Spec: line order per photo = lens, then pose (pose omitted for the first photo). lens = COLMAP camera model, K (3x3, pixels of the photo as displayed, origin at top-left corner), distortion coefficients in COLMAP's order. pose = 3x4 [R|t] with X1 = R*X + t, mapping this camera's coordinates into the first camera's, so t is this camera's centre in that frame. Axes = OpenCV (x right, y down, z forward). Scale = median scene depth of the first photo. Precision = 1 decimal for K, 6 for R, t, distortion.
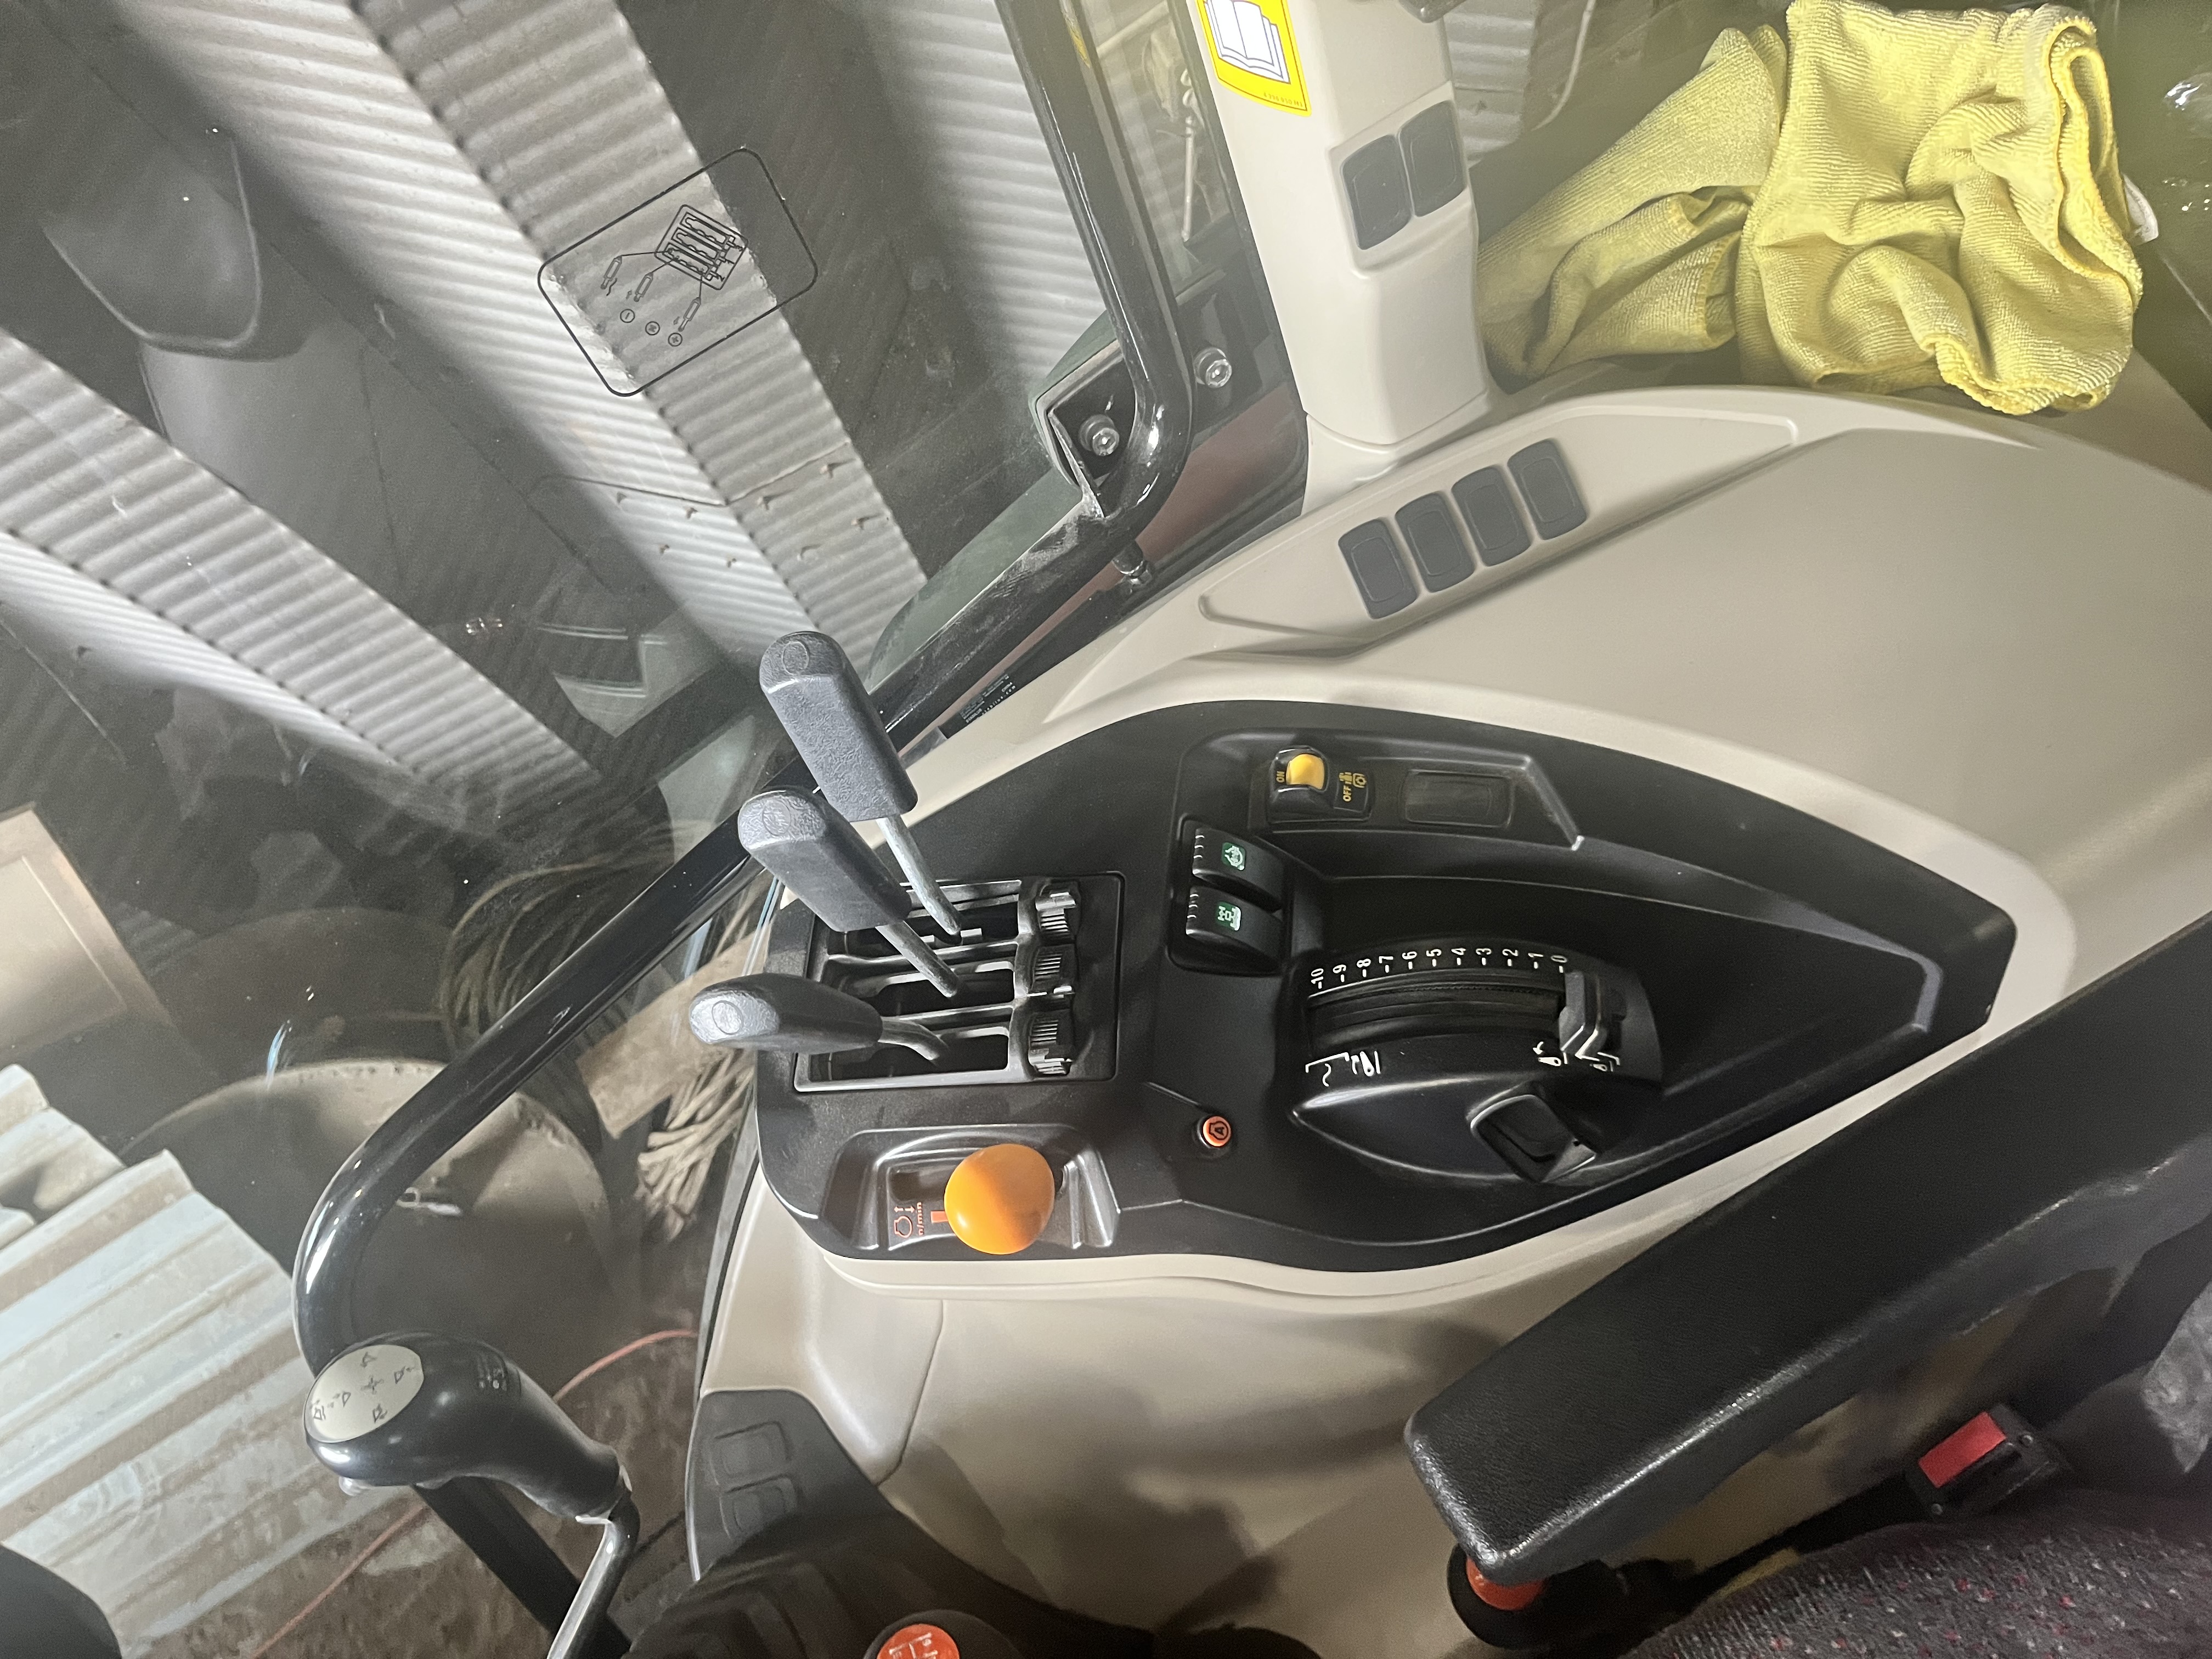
lens RADIAL K [[1704.3, 0, 1107.0], [0, 1704.3, 826.3], [0, 0, 1]] dist [0.009594, -0.006954]
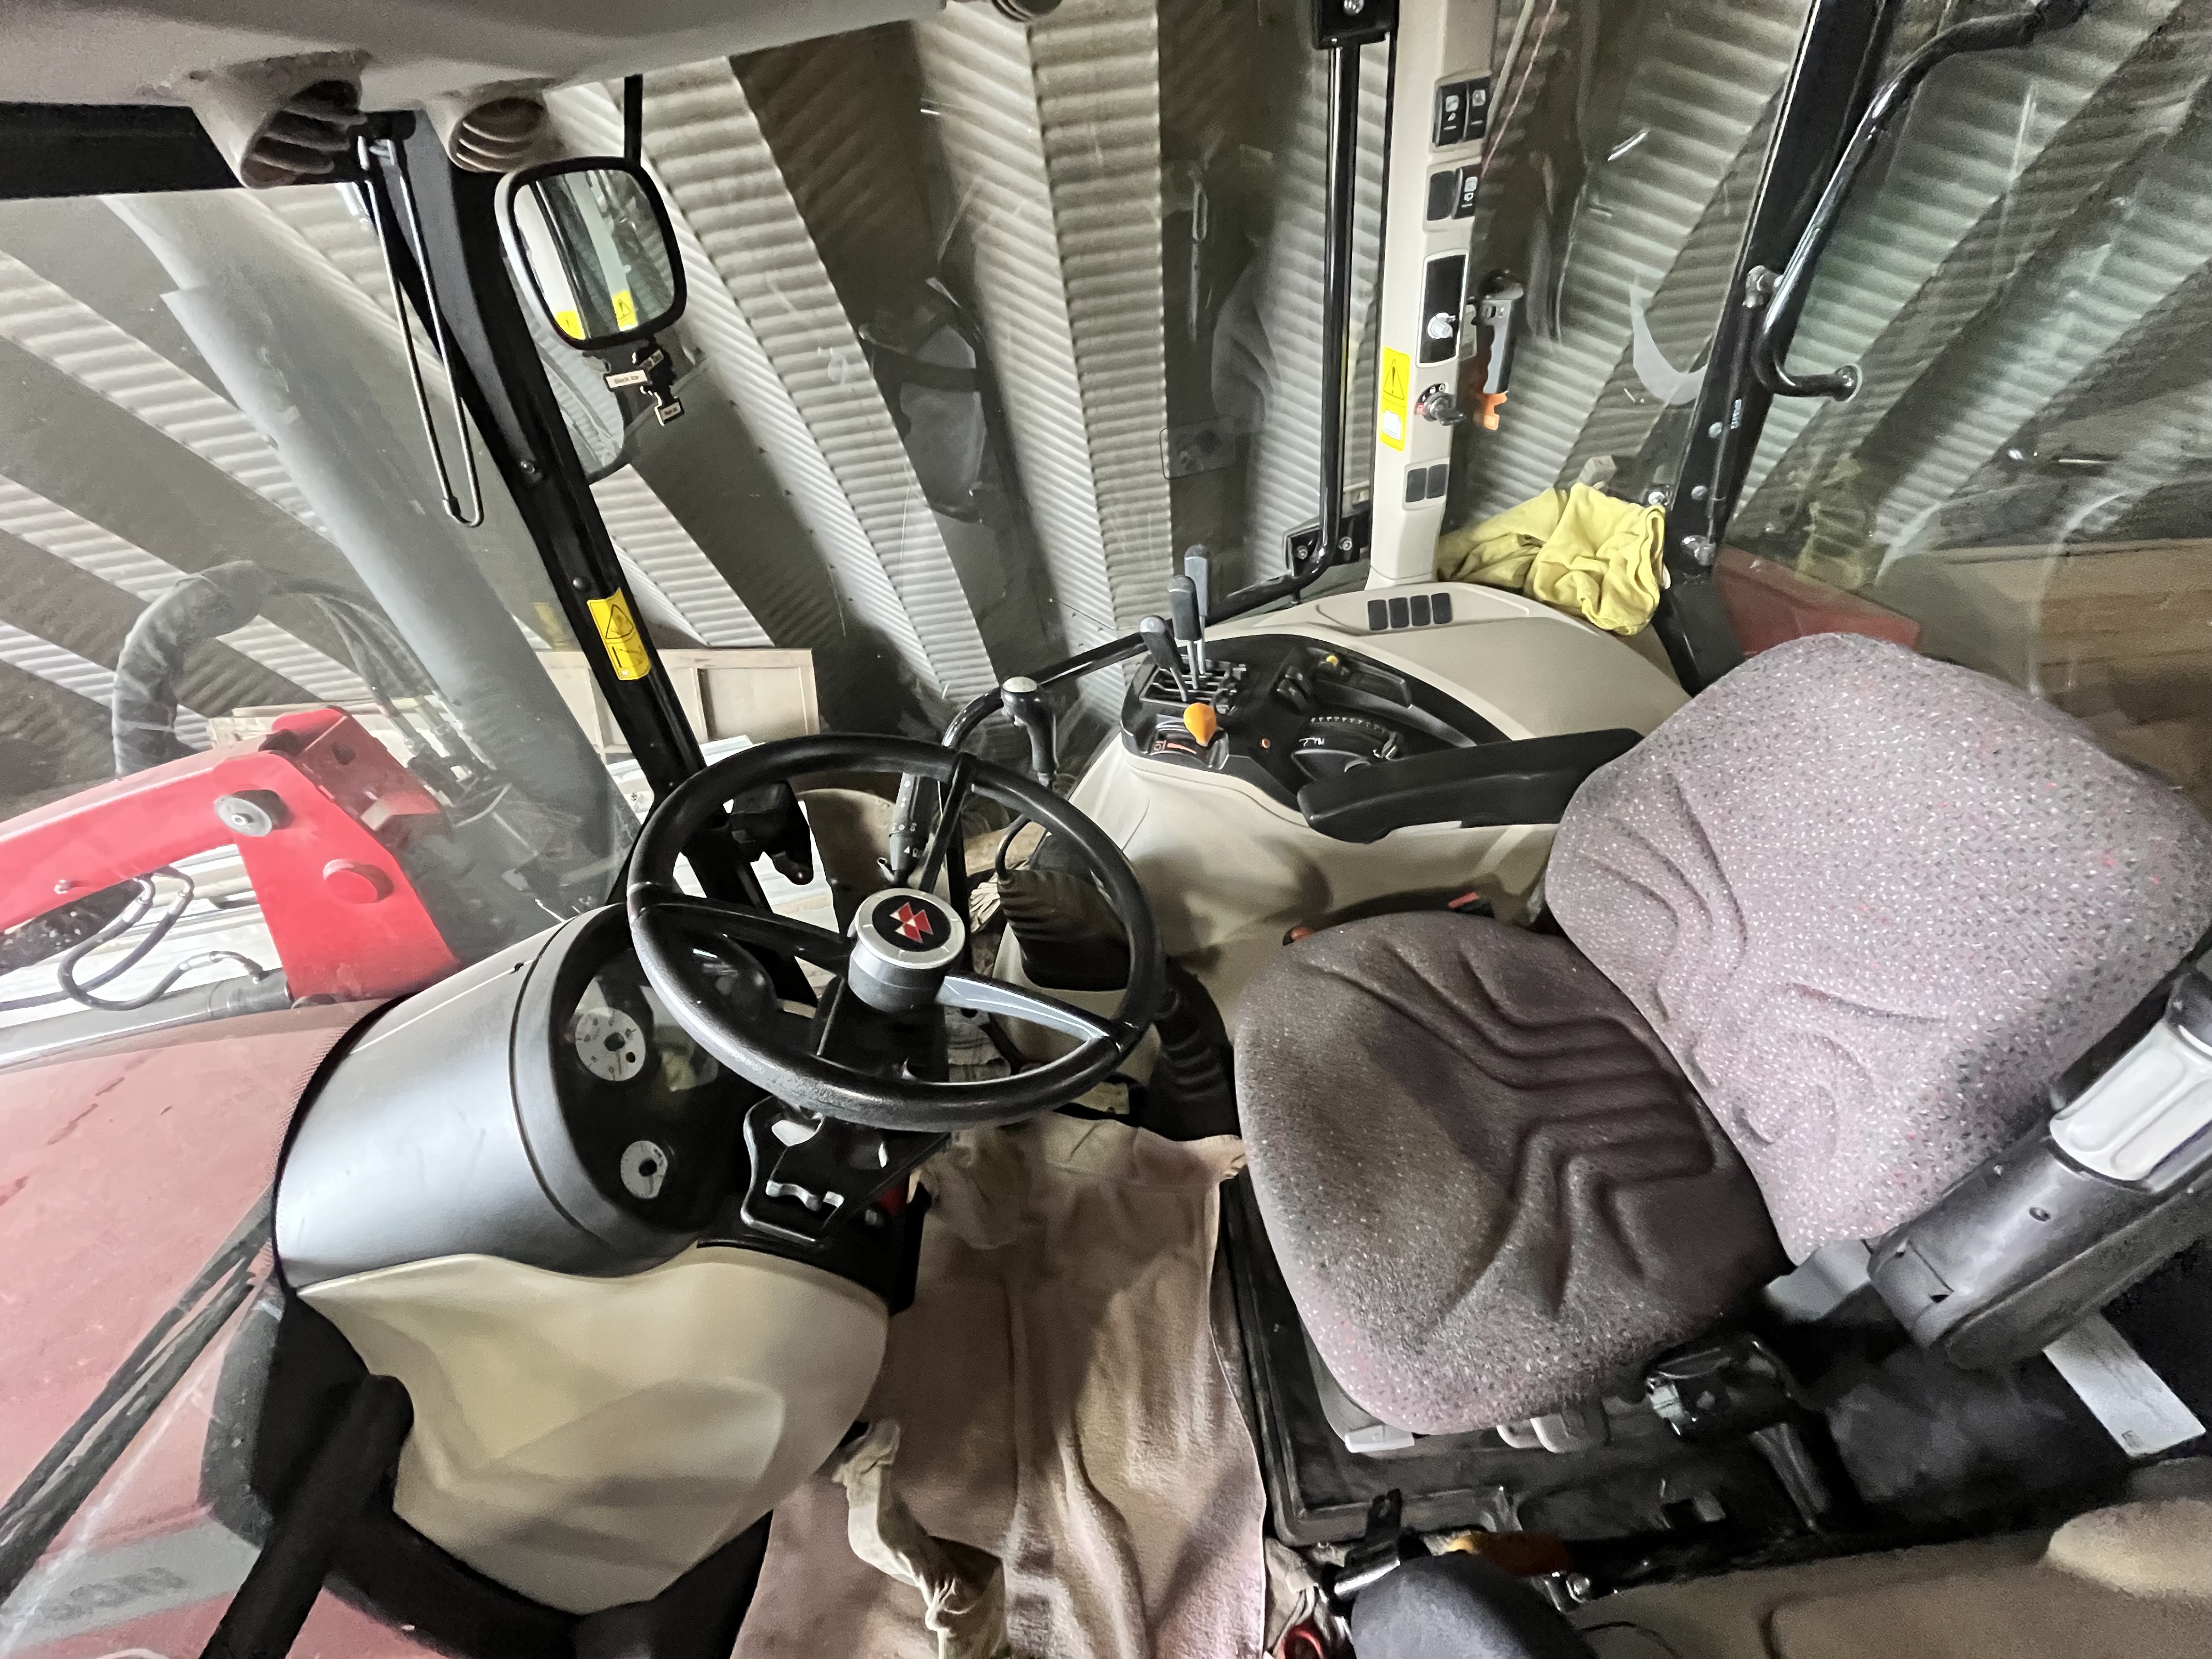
lens RADIAL K [[889.9, 0, 1104.5], [0, 889.9, 835.2], [0, 0, 1]] dist [-0.006391, 0.000080]
pose [[0.928523, 0.348588, -0.127794, 0.049550], [-0.359035, 0.930698, -0.069973, 0.497061], [0.094546, 0.110854, 0.989329, -0.552061]]
